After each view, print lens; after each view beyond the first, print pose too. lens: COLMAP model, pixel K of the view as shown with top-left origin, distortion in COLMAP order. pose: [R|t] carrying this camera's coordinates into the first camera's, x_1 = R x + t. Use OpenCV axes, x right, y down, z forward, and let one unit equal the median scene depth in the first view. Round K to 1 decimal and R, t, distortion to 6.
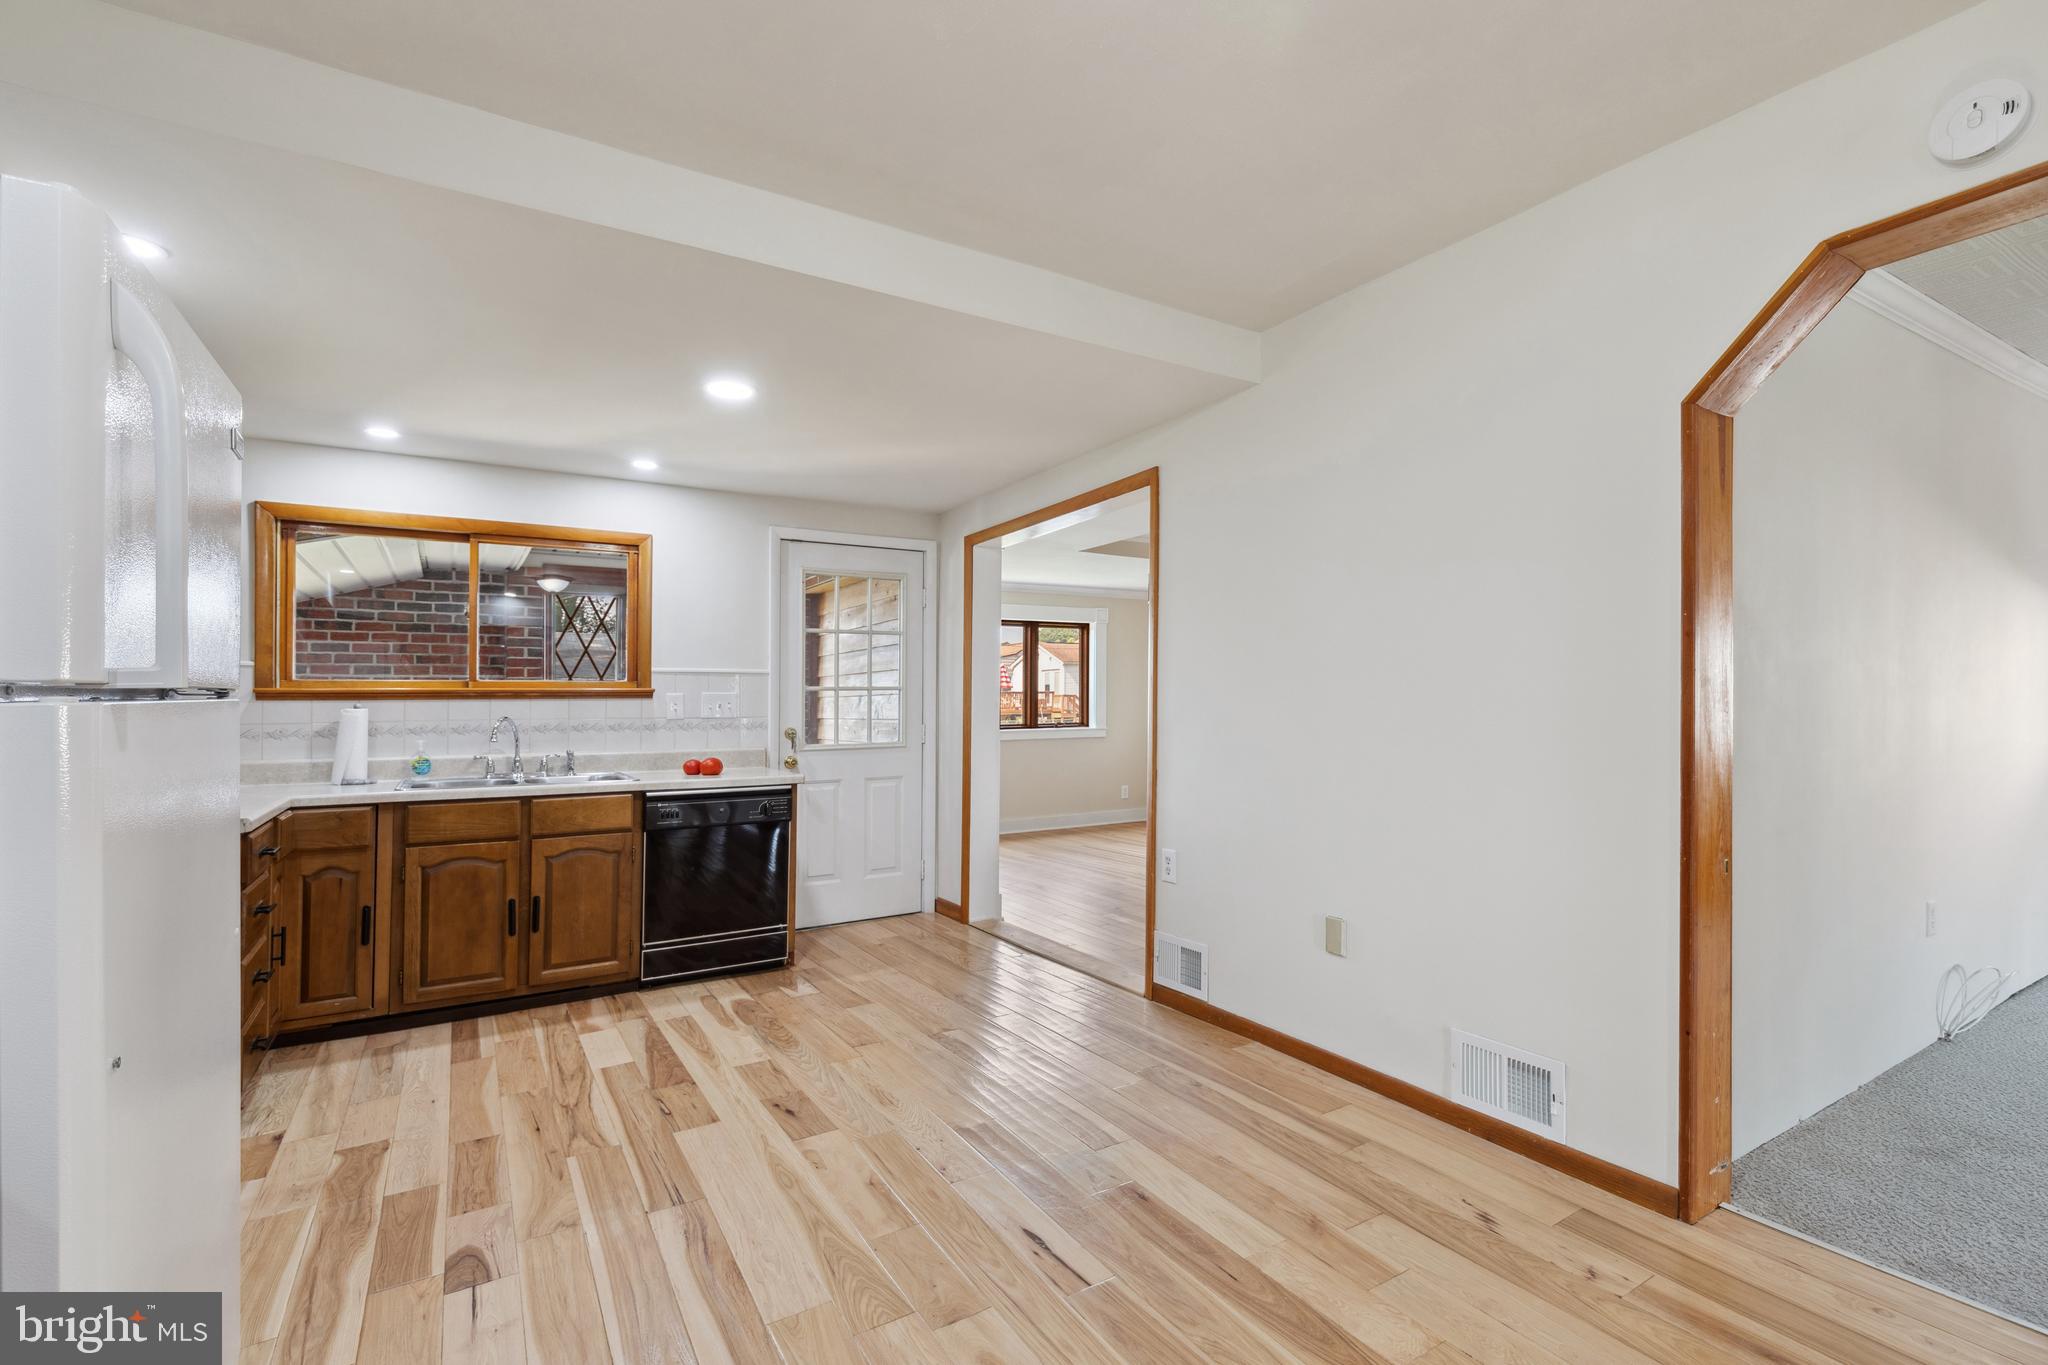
lens RADIAL K [[946.4, 0, 1055.4], [0, 946.4, 711.3], [0, 0, 1]] dist [0.012002, -0.002525]
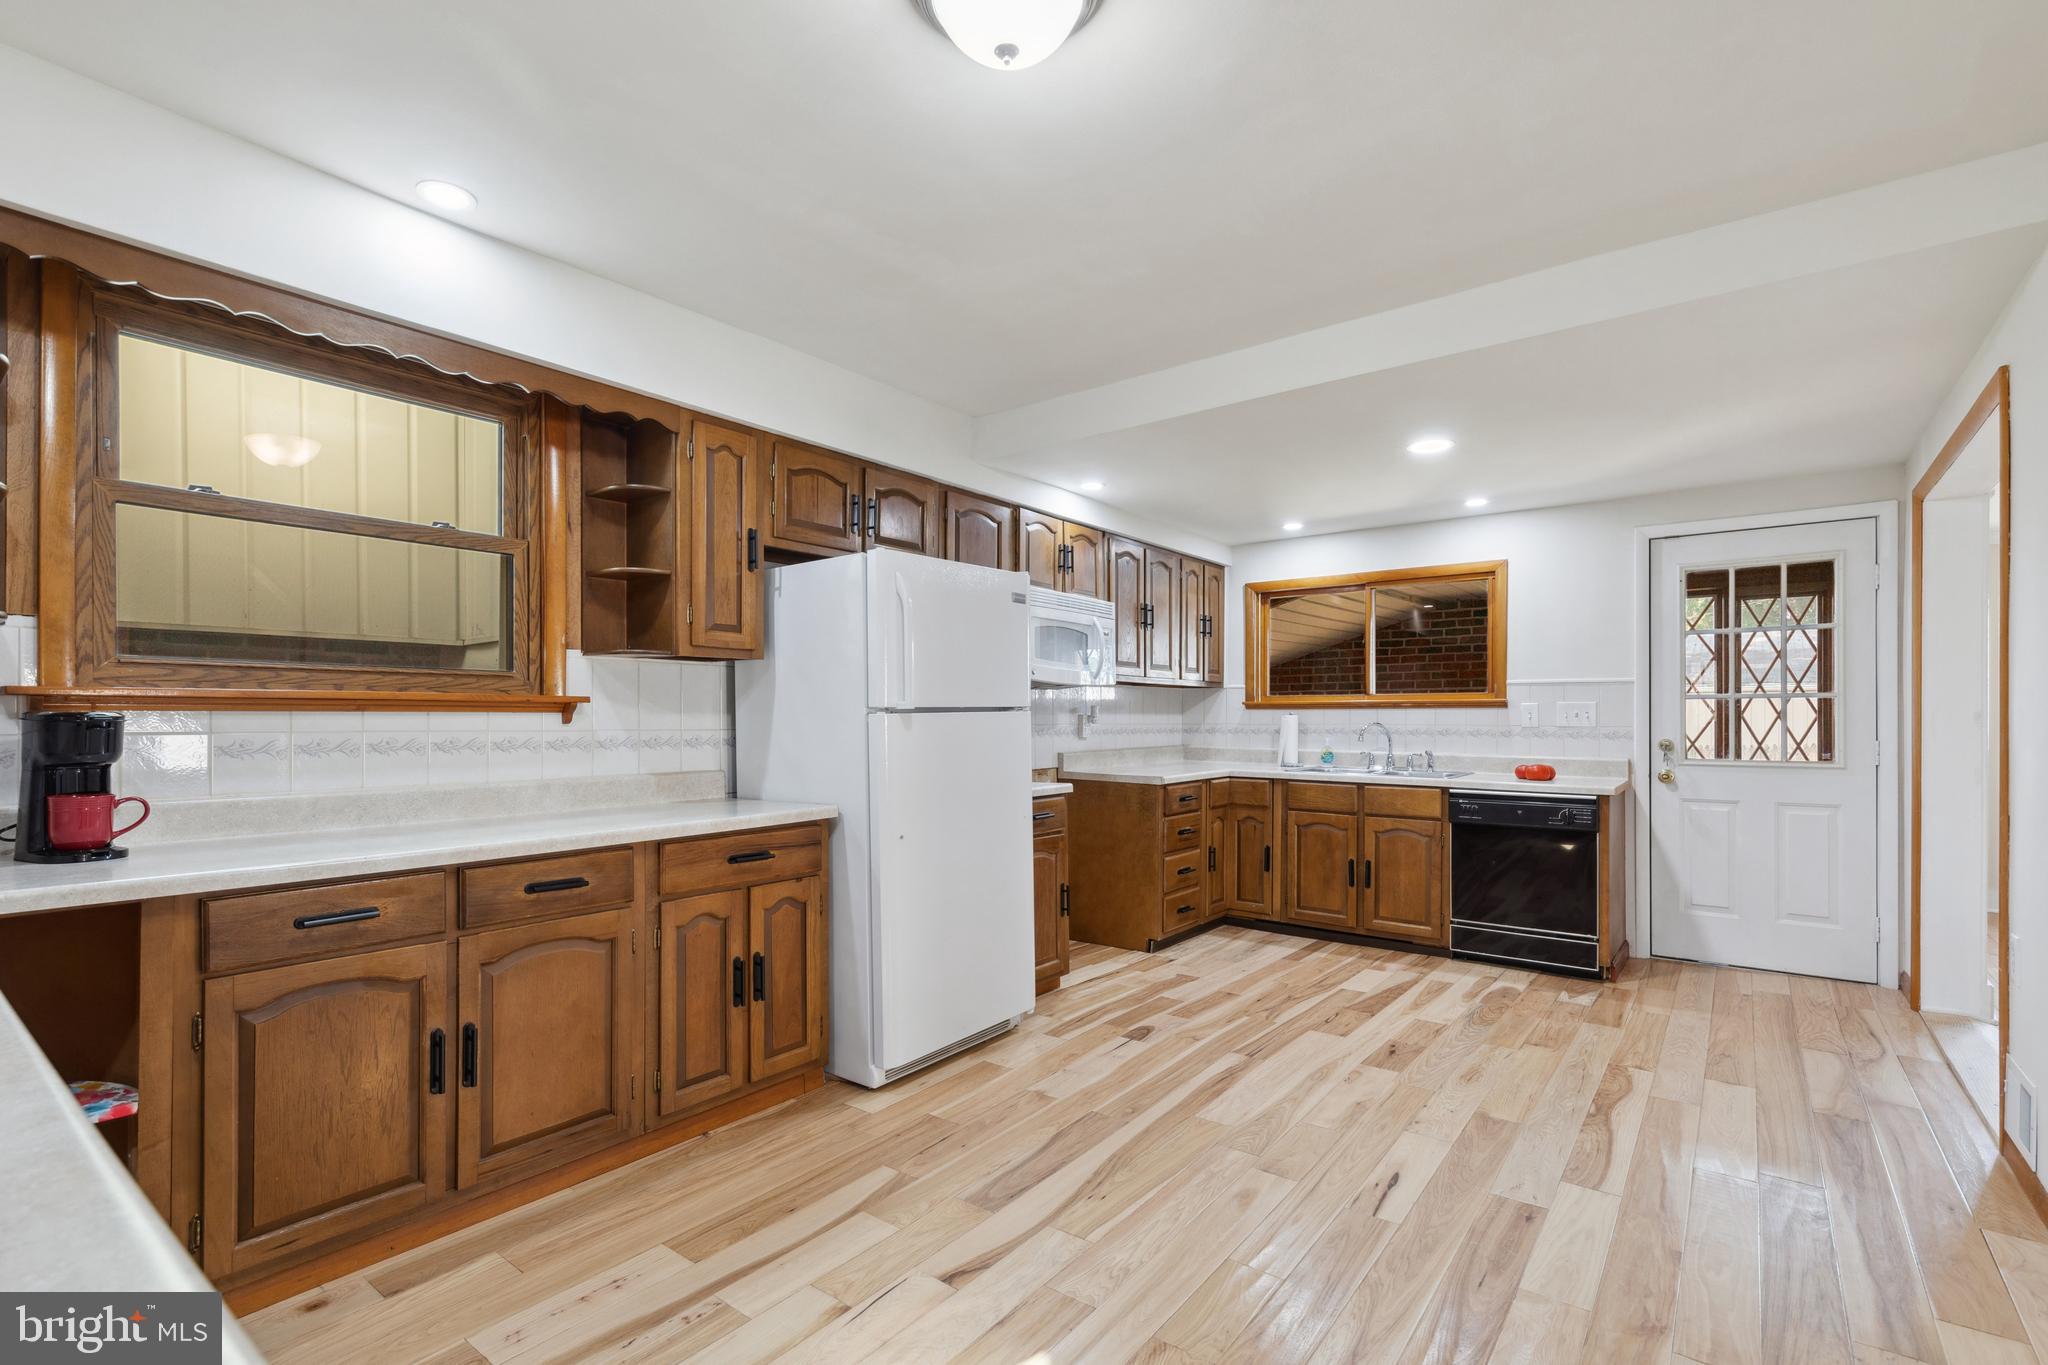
lens RADIAL K [[946.4, 0, 1007.2], [0, 946.4, 735.0], [0, 0, 1]] dist [0.012002, -0.002525]
pose [[0.336663, 0.029282, -0.941170, 0.528909], [-0.012515, 0.999567, 0.026622, -0.005817], [0.941542, 0.002817, 0.336884, 0.100442]]
